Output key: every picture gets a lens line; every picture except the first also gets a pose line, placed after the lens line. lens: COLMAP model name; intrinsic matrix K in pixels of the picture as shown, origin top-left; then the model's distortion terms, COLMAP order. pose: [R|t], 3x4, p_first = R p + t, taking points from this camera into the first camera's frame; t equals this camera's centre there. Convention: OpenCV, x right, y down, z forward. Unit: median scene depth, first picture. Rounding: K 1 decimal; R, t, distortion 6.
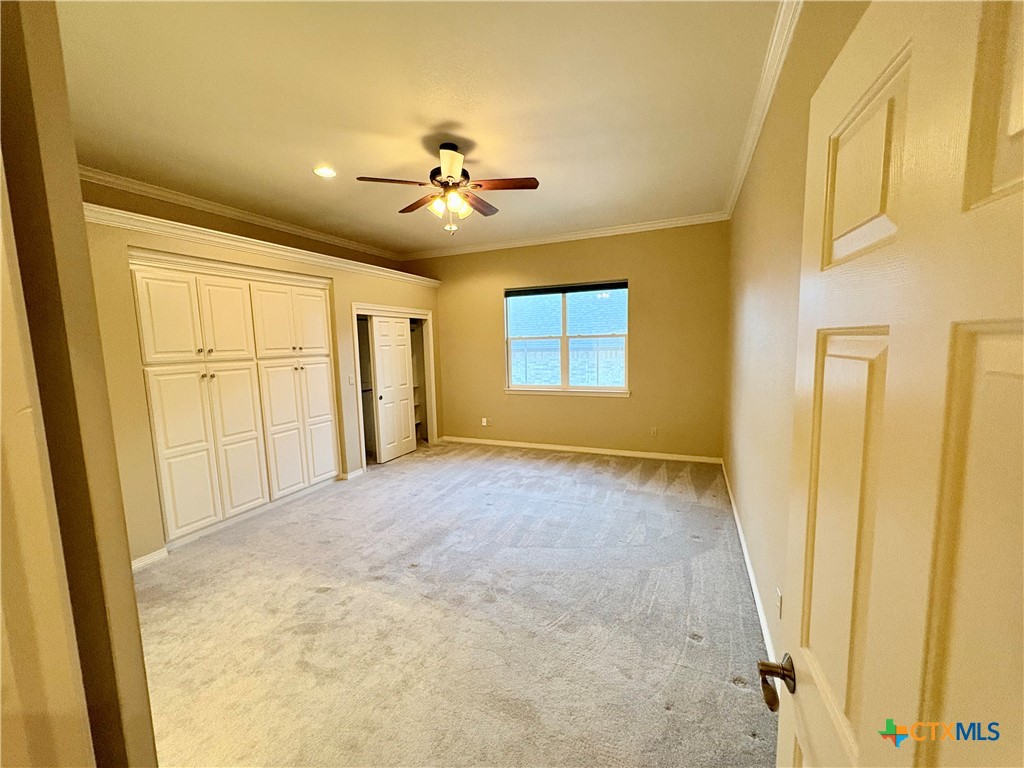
lens RADIAL K [[407.9, 0, 513.9], [0, 407.9, 386.1], [0, 0, 1]] dist [-0.003903, 0.000877]
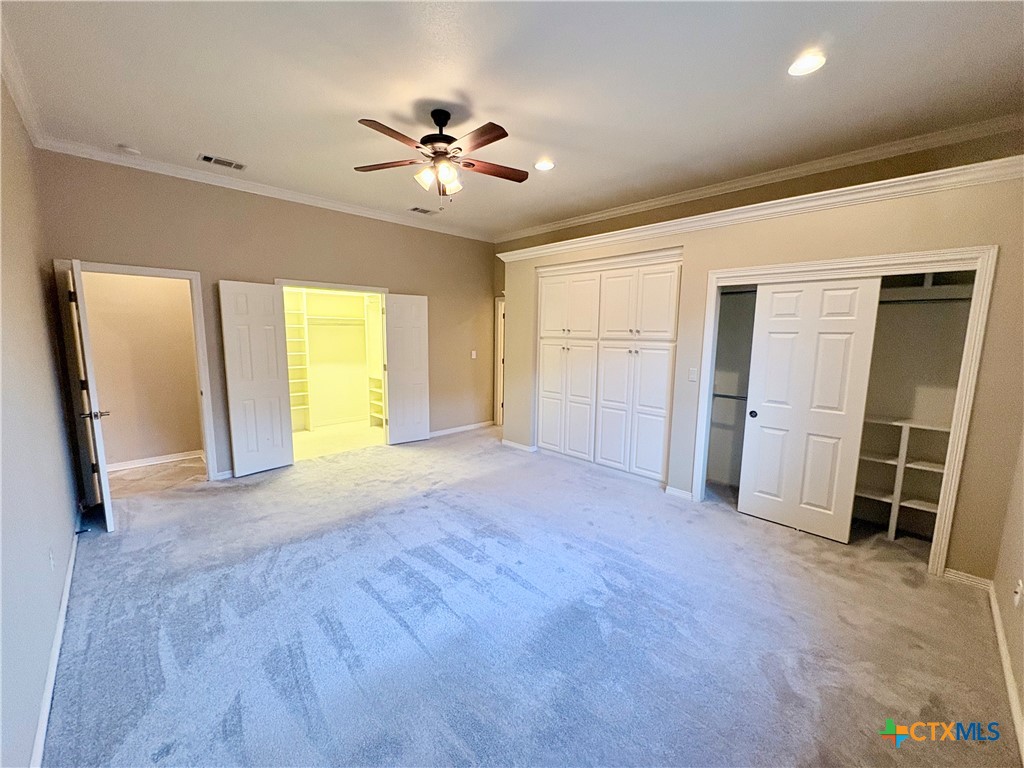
lens RADIAL K [[407.9, 0, 515.0], [0, 407.9, 384.6], [0, 0, 1]] dist [-0.003903, 0.000877]
pose [[-0.385489, 0.144710, -0.911294, 0.481431], [-0.099116, 0.975417, 0.196820, -0.129411], [0.917374, 0.166196, -0.361669, 1.089760]]
